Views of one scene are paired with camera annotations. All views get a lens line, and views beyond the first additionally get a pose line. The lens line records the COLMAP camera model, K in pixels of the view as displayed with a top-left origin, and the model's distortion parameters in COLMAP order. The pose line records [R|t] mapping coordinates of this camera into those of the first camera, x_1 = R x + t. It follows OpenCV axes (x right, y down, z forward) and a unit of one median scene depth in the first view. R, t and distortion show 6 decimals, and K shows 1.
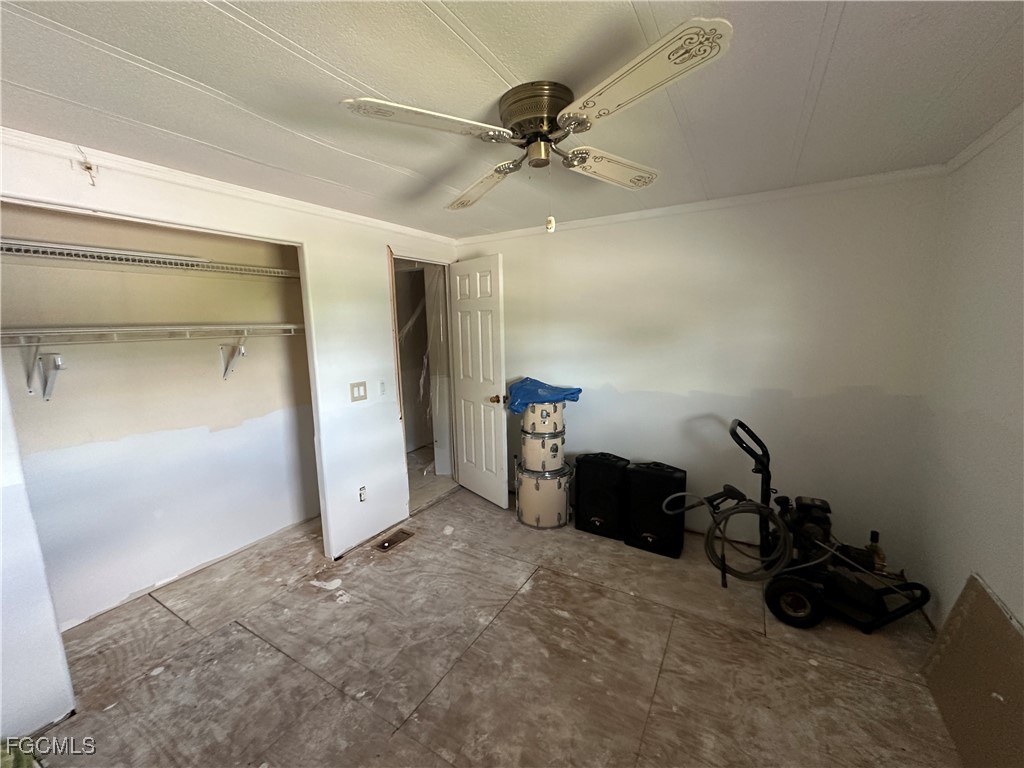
lens RADIAL K [[410.2, 0, 512.4], [0, 410.2, 382.8], [0, 0, 1]] dist [-0.002026, 0.000874]
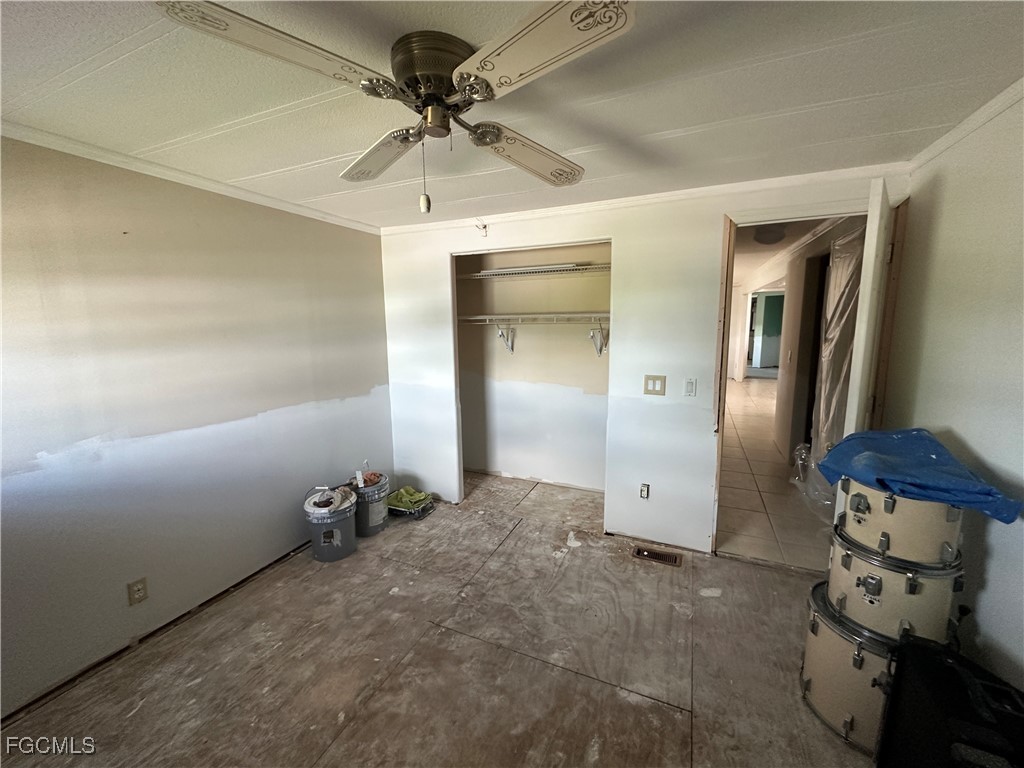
lens RADIAL K [[410.2, 0, 510.3], [0, 410.2, 381.6], [0, 0, 1]] dist [-0.002026, 0.000874]
pose [[0.115366, 0.173737, -0.978011, 0.721652], [-0.137992, 0.977842, 0.157429, -0.127188], [0.983691, 0.116796, 0.136784, 0.773657]]
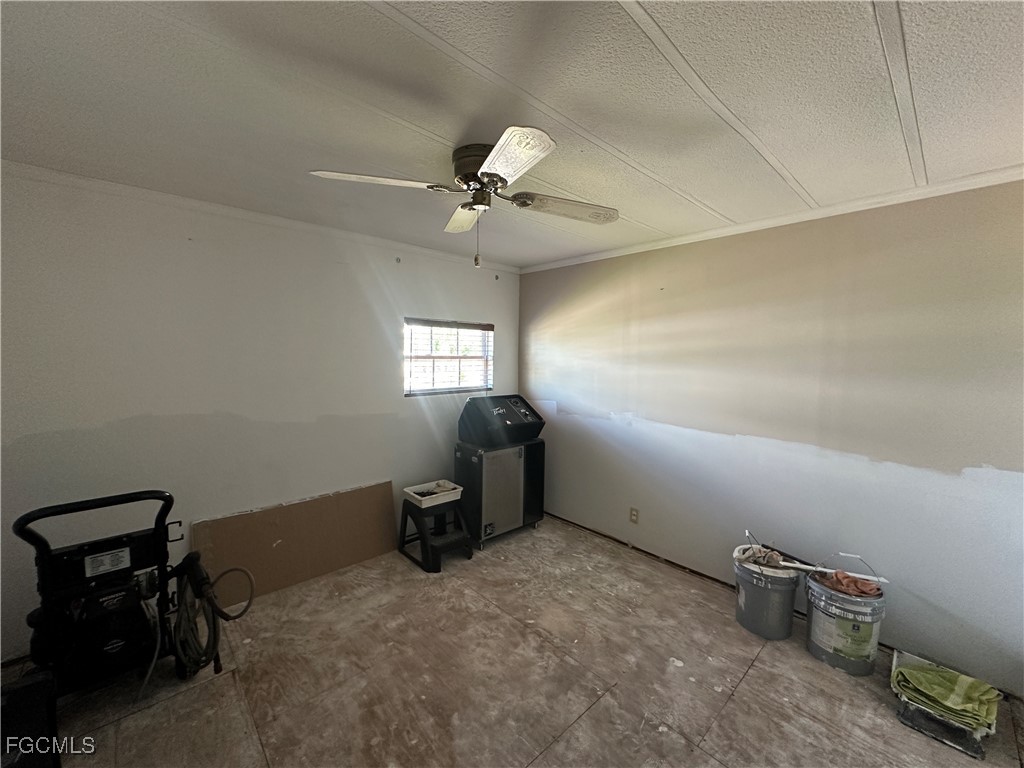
lens RADIAL K [[410.2, 0, 513.4], [0, 410.2, 380.1], [0, 0, 1]] dist [-0.002026, 0.000874]
pose [[-0.956848, -0.002322, 0.290579, -0.273577], [0.056640, 0.979299, 0.194335, -0.186988], [-0.285015, 0.202408, -0.936908, 1.575703]]
